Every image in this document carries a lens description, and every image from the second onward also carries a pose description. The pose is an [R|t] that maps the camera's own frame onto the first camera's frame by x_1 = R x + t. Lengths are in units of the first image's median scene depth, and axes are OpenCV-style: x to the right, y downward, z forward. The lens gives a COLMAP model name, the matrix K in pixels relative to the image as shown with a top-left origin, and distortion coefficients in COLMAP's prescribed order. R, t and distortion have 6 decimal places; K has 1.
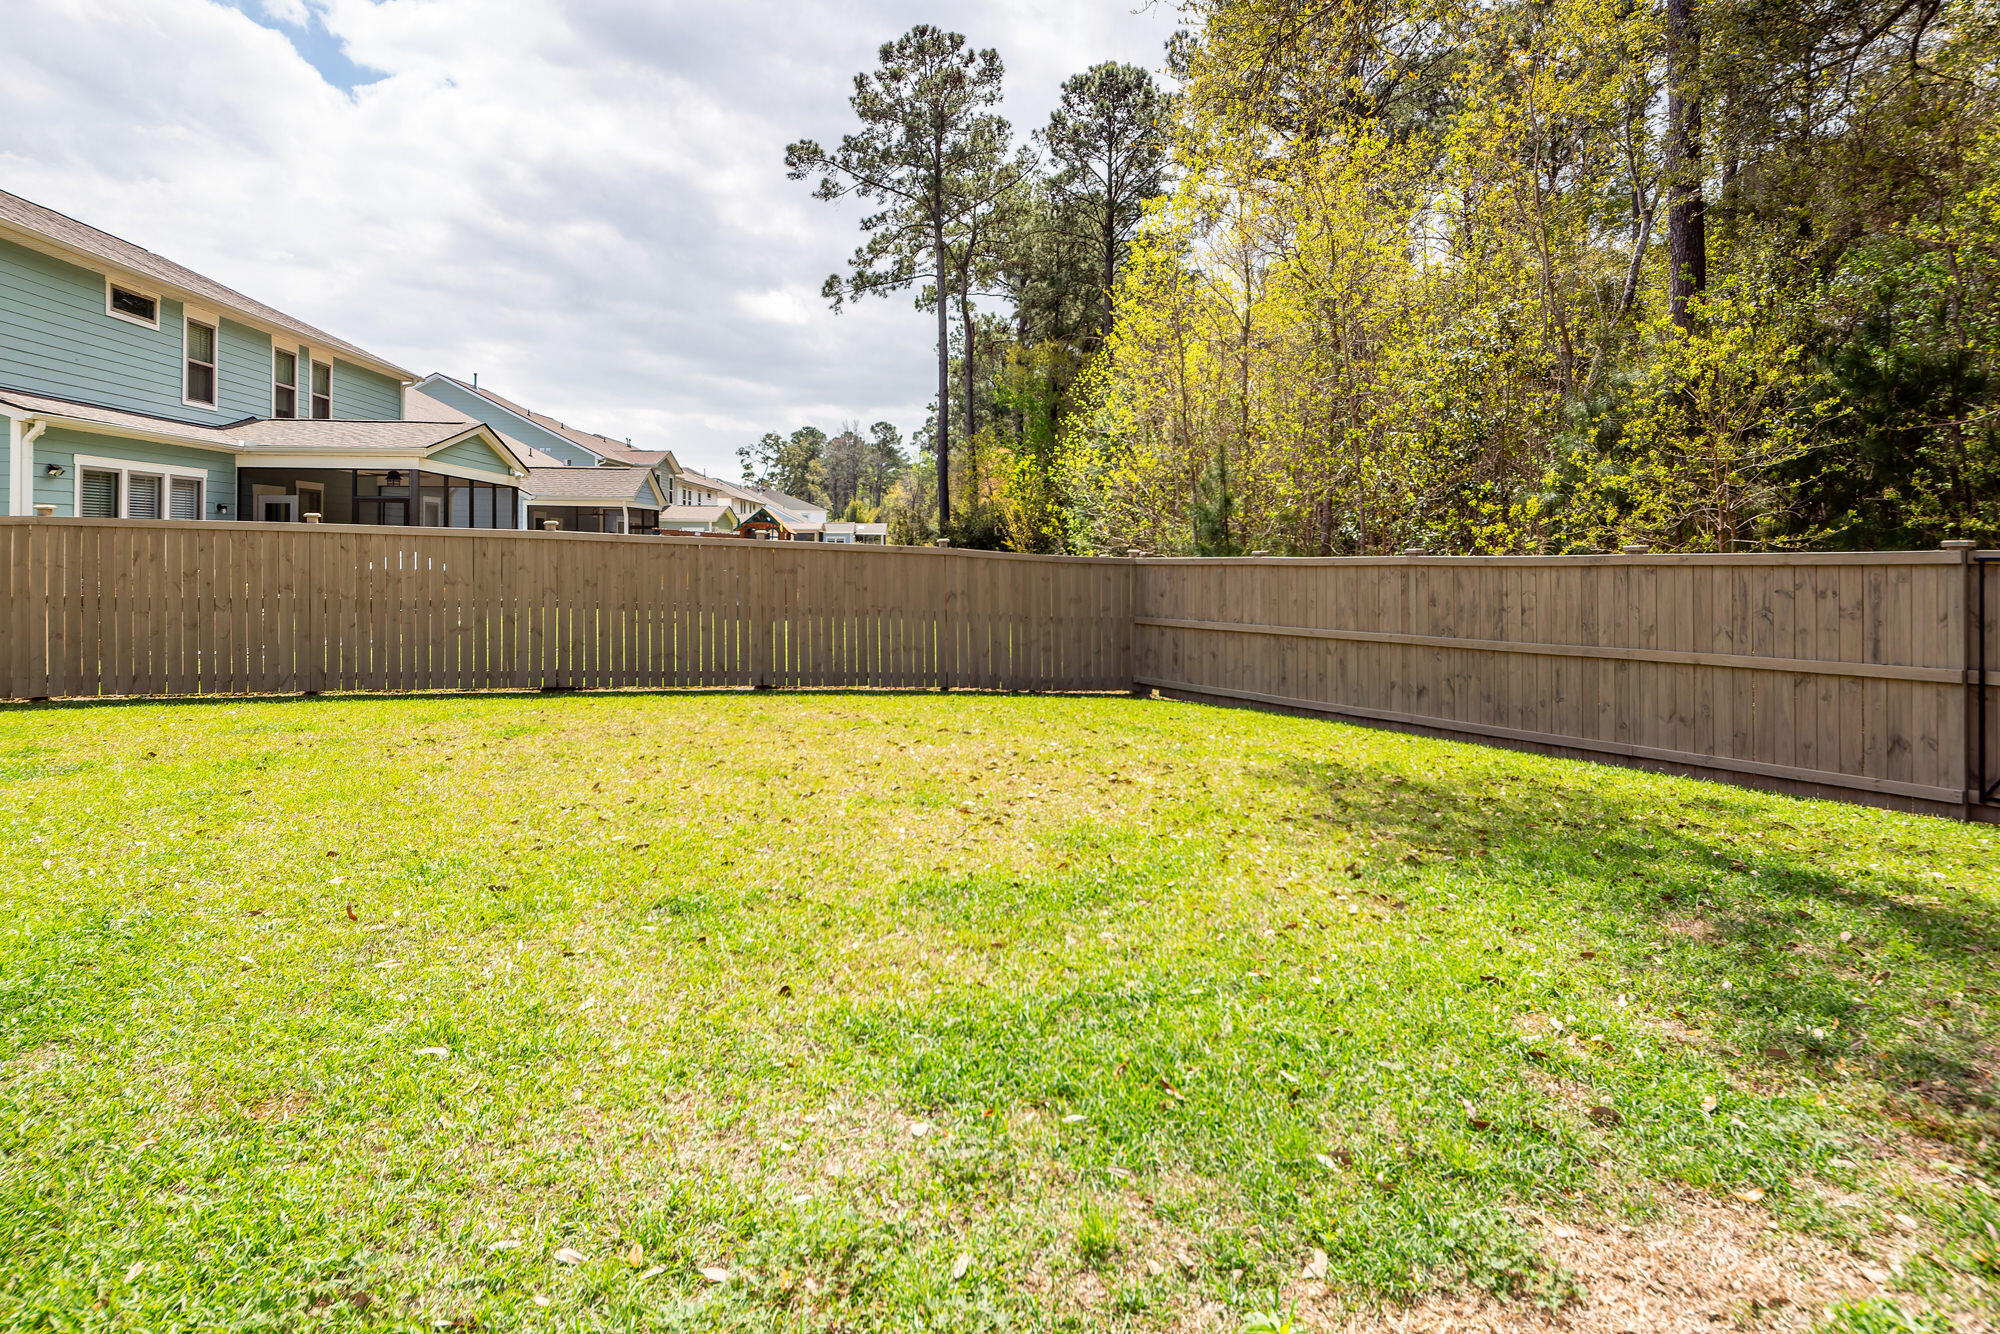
lens RADIAL K [[1112.3, 0, 1002.0], [0, 1112.3, 547.9], [0, 0, 1]] dist [-0.001092, -0.000258]
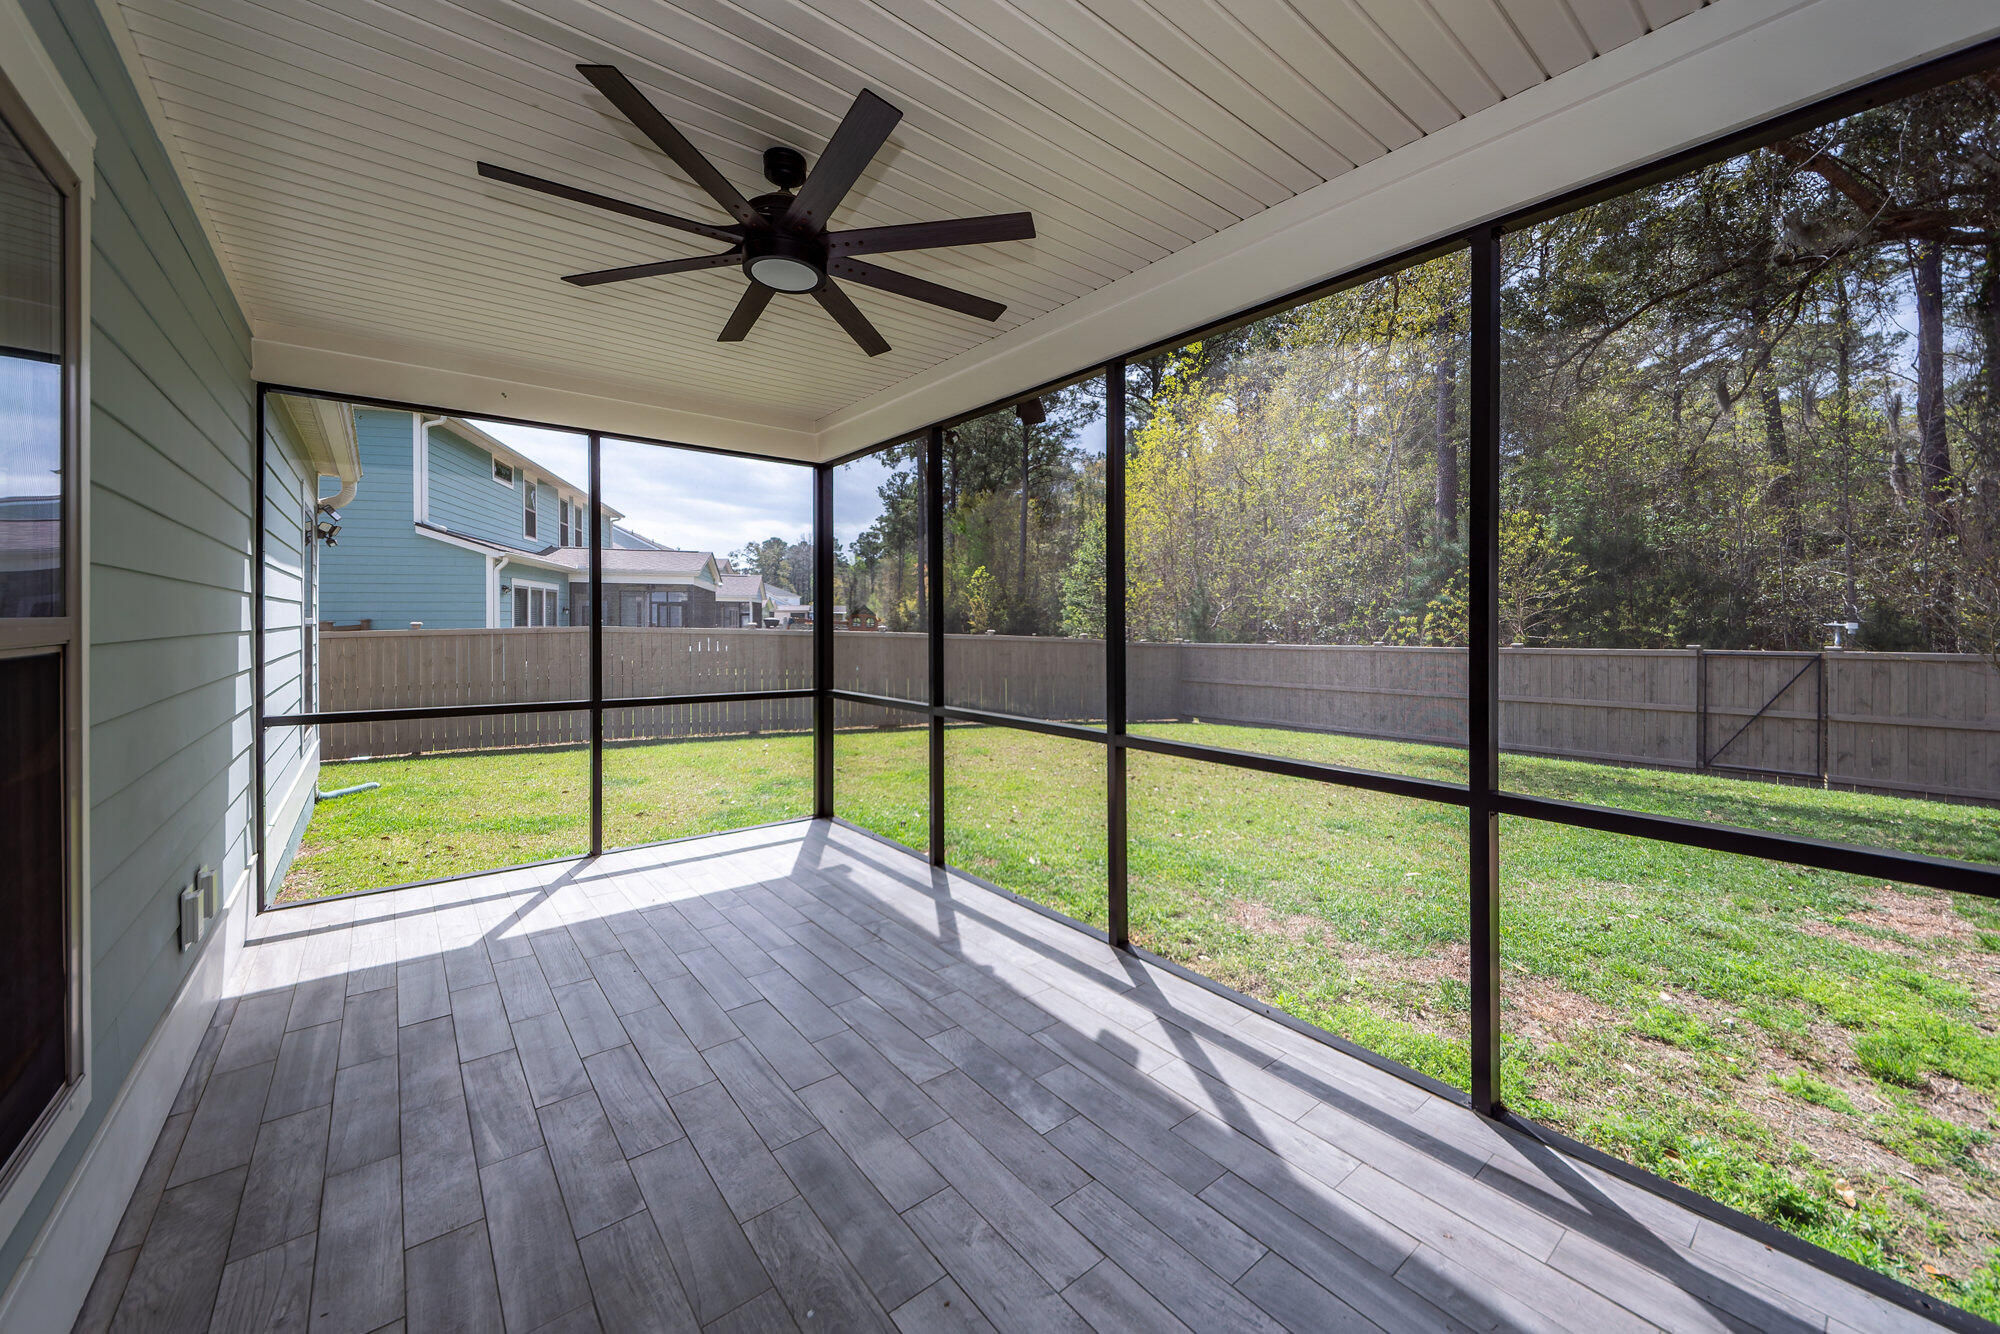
lens RADIAL K [[738.8, 0, 1007.0], [0, 738.8, 632.5], [0, 0, 1]] dist [0.002103, -0.000250]
pose [[0.987476, -0.003445, 0.157734, -0.351108], [0.000540, 0.999829, 0.018462, -0.030568], [-0.157771, -0.018146, 0.987309, -0.102493]]
